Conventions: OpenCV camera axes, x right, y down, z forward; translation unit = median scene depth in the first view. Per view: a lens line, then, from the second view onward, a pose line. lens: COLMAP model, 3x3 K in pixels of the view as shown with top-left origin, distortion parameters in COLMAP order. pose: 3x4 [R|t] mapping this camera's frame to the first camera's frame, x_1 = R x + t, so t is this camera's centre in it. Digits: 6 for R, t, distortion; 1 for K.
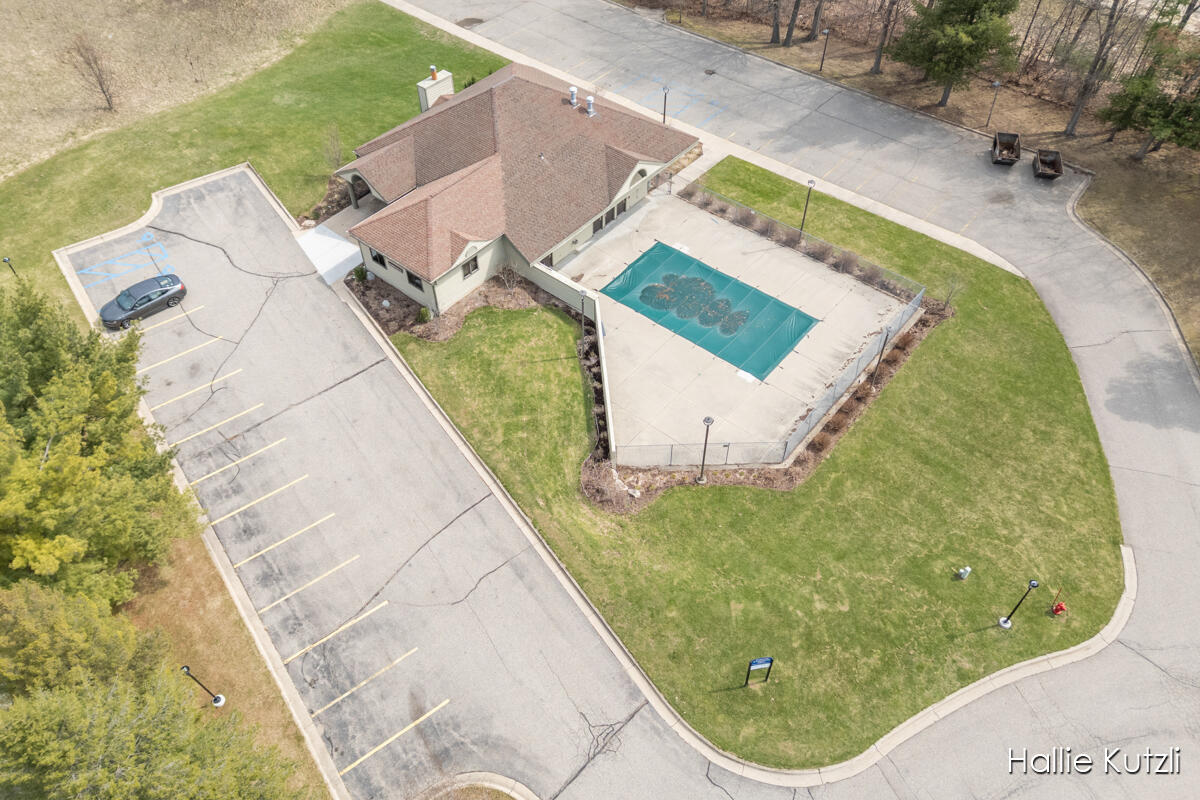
lens RADIAL K [[880.0, 0, 602.1], [0, 880.0, 392.7], [0, 0, 1]] dist [0.086672, -0.074522]
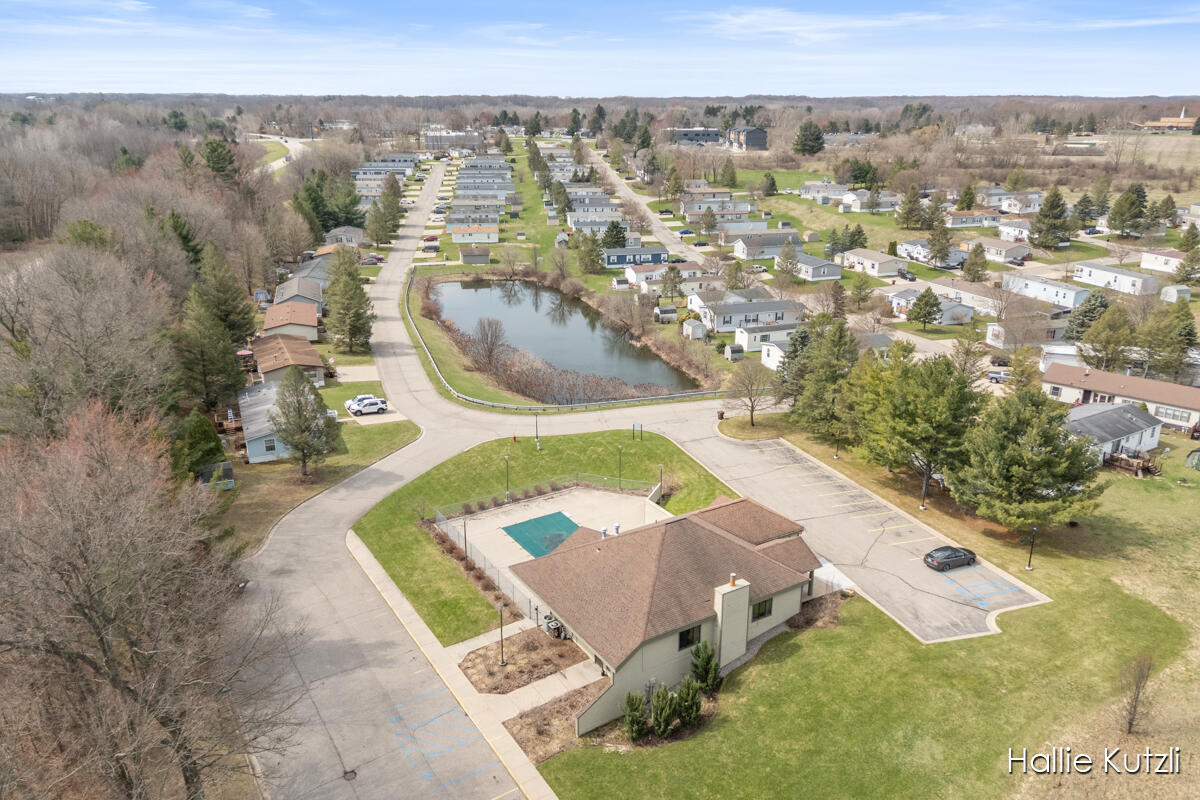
lens RADIAL K [[880.0, 0, 602.1], [0, 880.0, 392.7], [0, 0, 1]] dist [0.086672, -0.074522]
pose [[-0.951566, -0.097068, 0.291720, -0.353790], [0.227626, 0.415374, 0.880710, -1.516570], [-0.206661, 0.904457, -0.373161, 1.340907]]
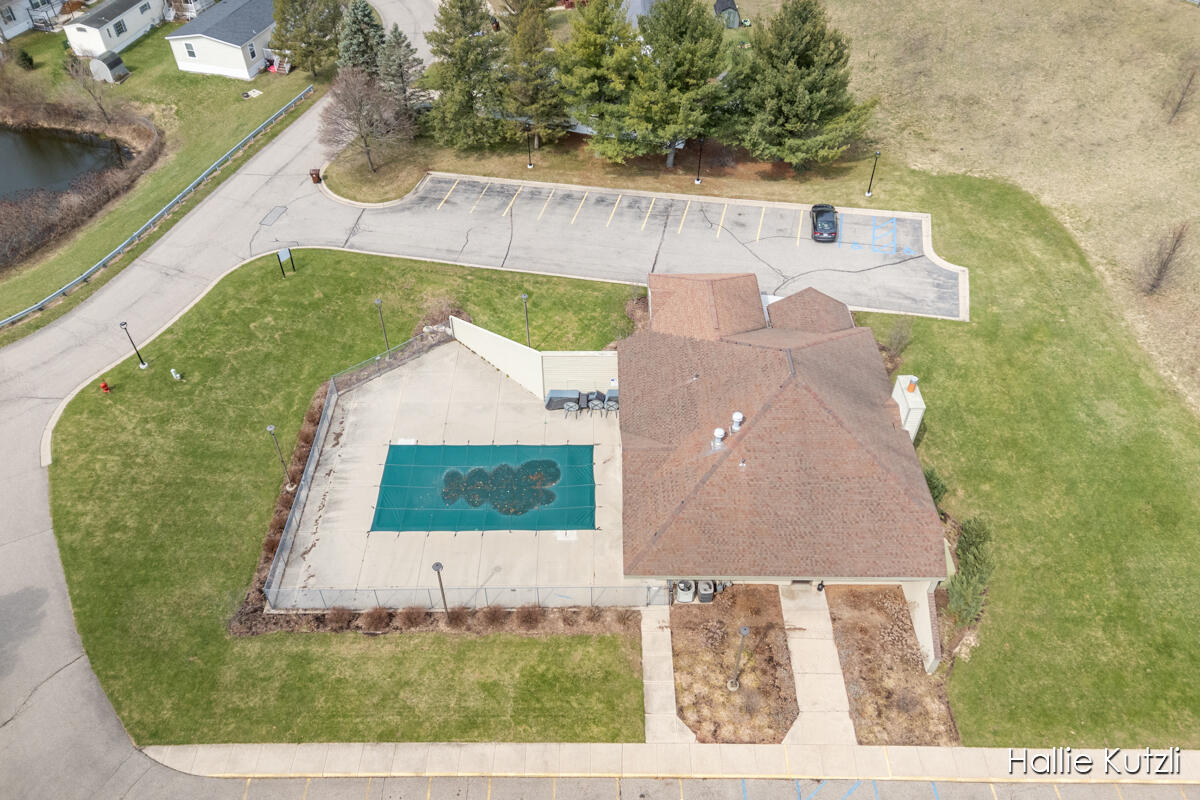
lens RADIAL K [[880.0, 0, 602.1], [0, 880.0, 392.7], [0, 0, 1]] dist [0.086672, -0.074522]
pose [[-0.766609, 0.441874, -0.465895, 0.428618], [-0.476995, 0.093846, 0.873881, -1.006452], [0.429868, 0.892155, 0.138829, 0.860807]]
